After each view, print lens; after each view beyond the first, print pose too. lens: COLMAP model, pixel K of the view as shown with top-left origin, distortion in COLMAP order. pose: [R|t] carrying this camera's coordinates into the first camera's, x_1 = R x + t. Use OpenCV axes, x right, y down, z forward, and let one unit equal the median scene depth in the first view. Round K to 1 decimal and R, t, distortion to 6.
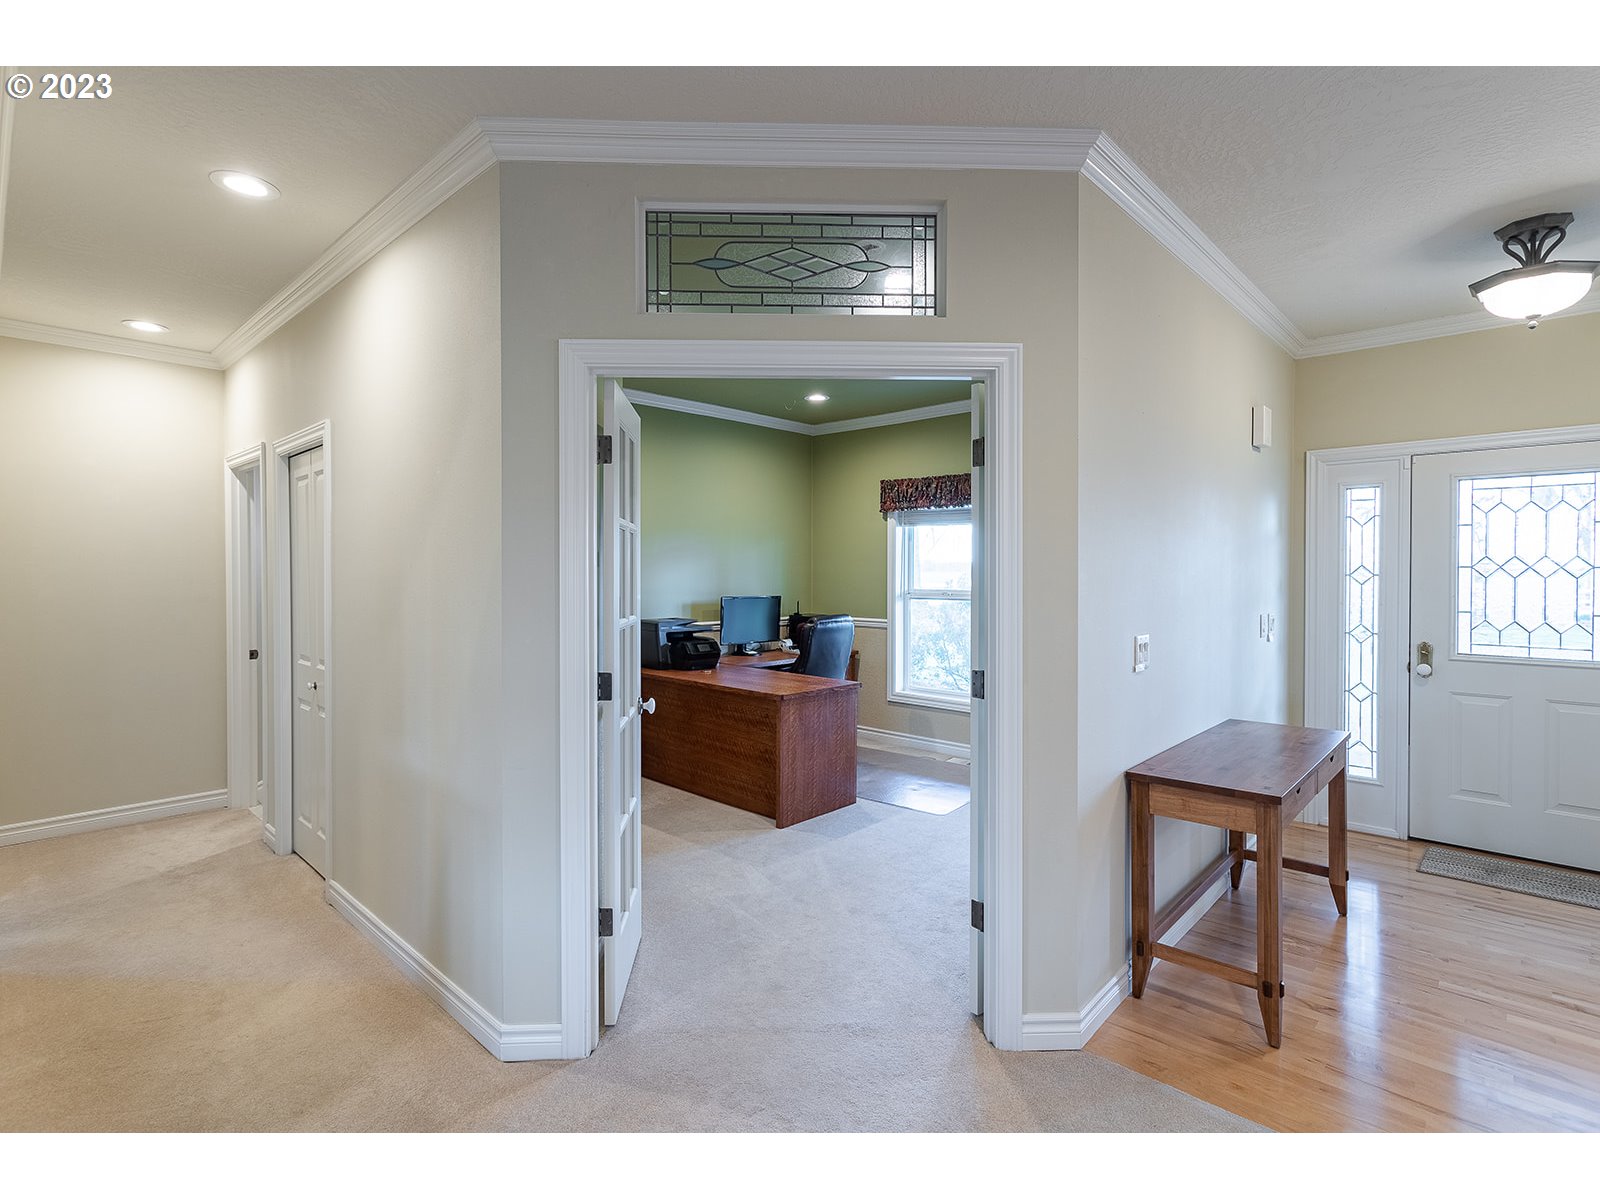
lens RADIAL K [[765.9, 0, 795.3], [0, 765.9, 583.2], [0, 0, 1]] dist [-0.000722, -0.000282]
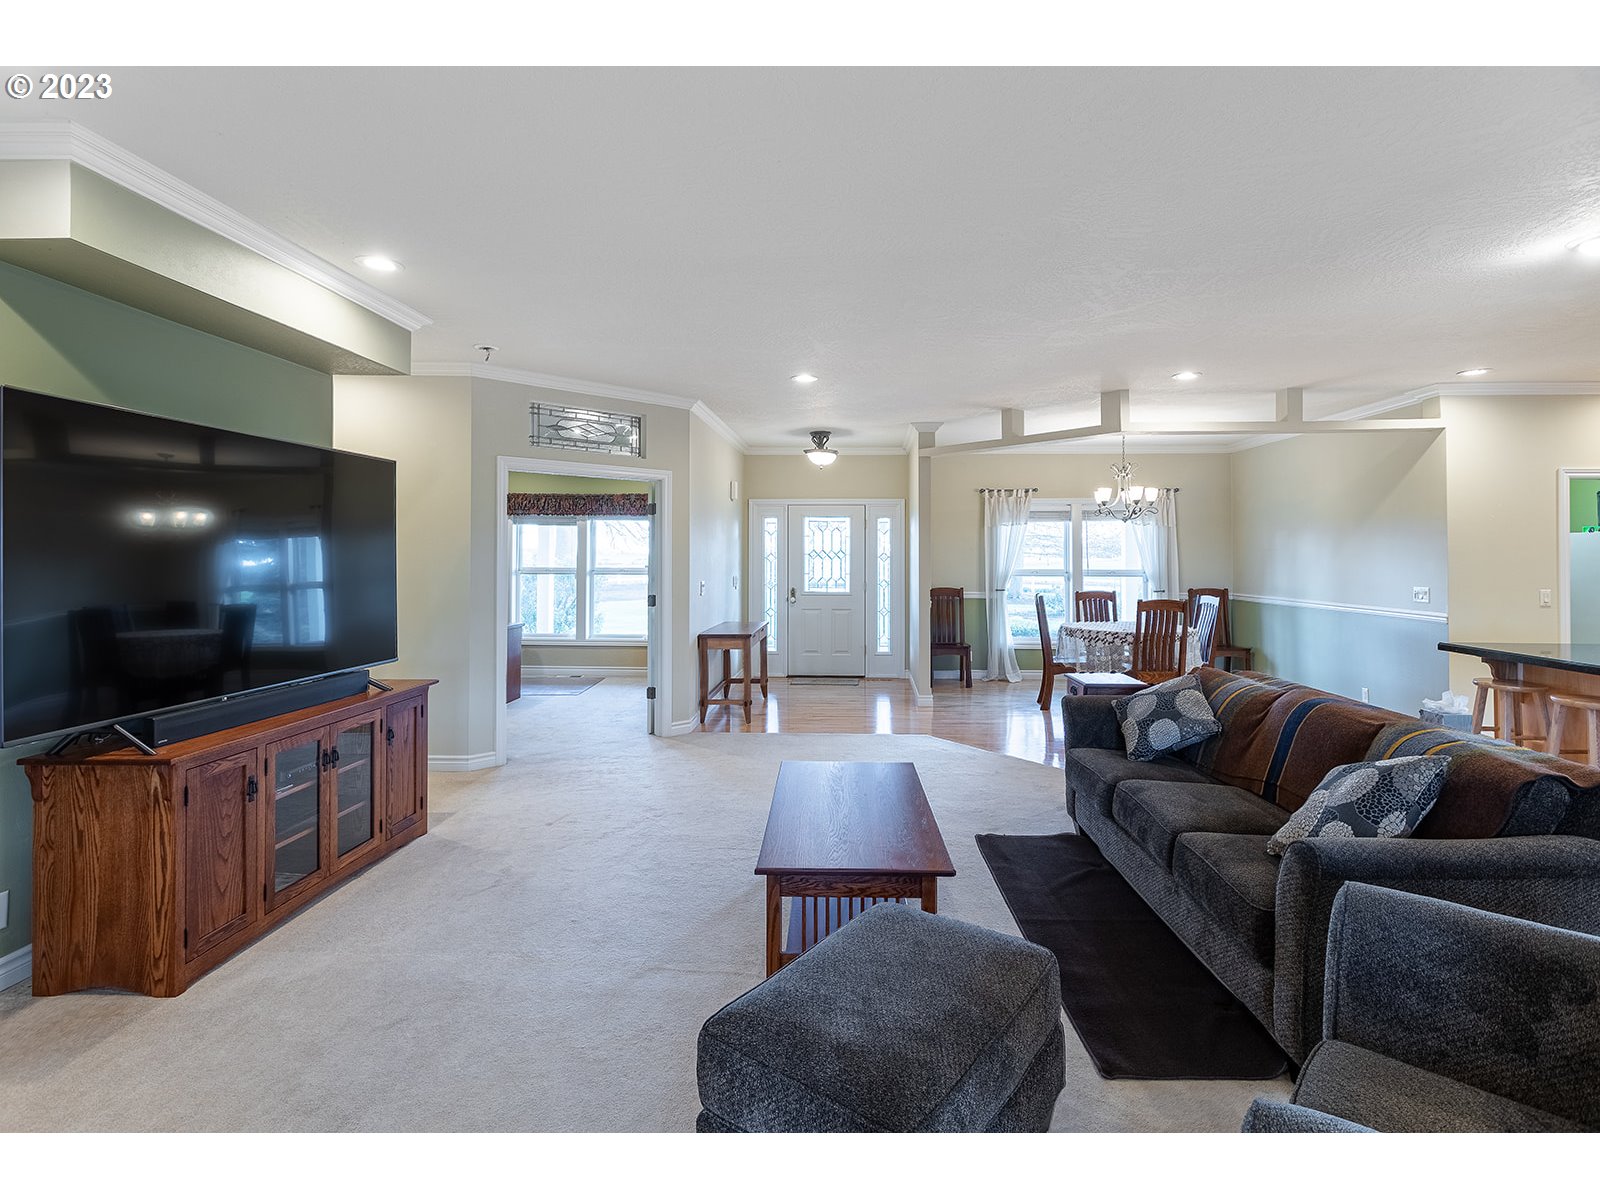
lens RADIAL K [[775.8, 0, 825.3], [0, 775.8, 549.3], [0, 0, 1]] dist [0.002789, 0.000776]
pose [[0.754295, 0.008981, 0.656474, -0.645818], [0.005892, 0.999774, -0.020448, 0.010733], [-0.656509, 0.019292, 0.754071, -0.837399]]
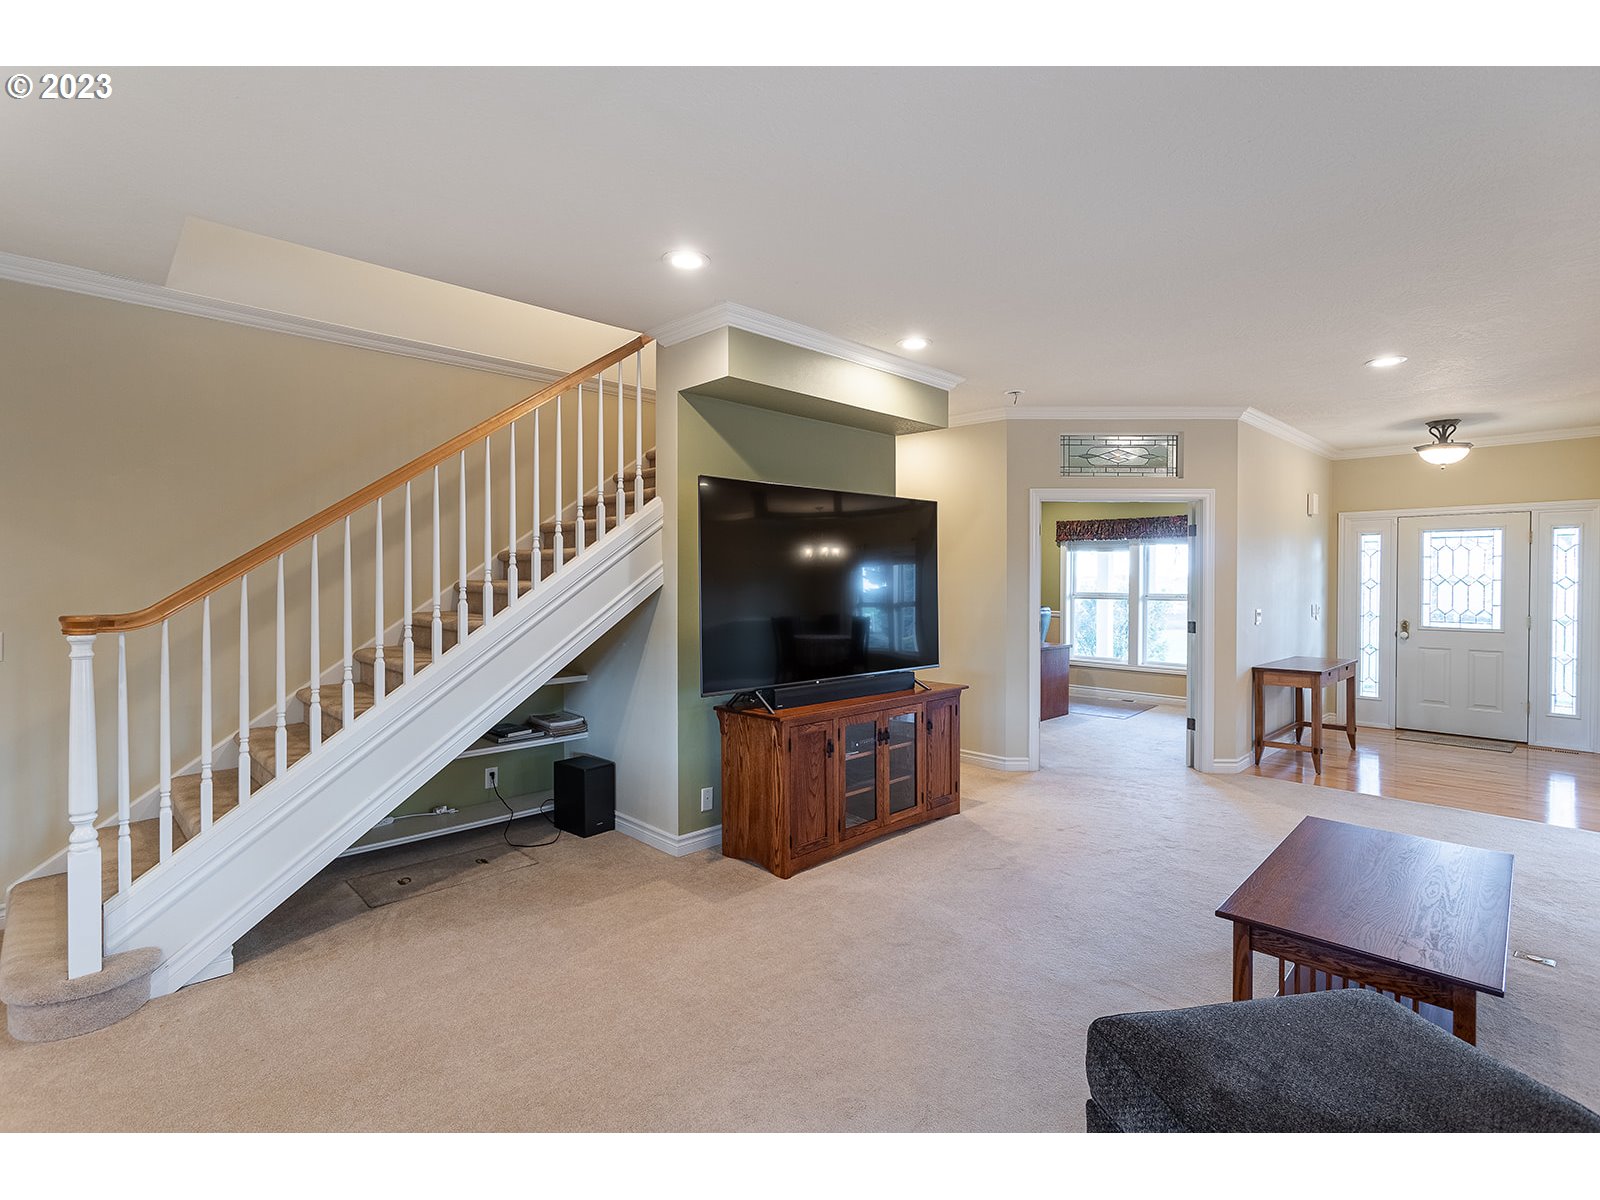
lens RADIAL K [[760.5, 0, 796.2], [0, 760.5, 590.0], [0, 0, 1]] dist [0.001815, 0.000109]
pose [[0.998950, 0.004289, -0.045608, -0.567971], [-0.004354, 0.999990, -0.001341, 0.013978], [0.045602, 0.001539, 0.998958, -0.917654]]
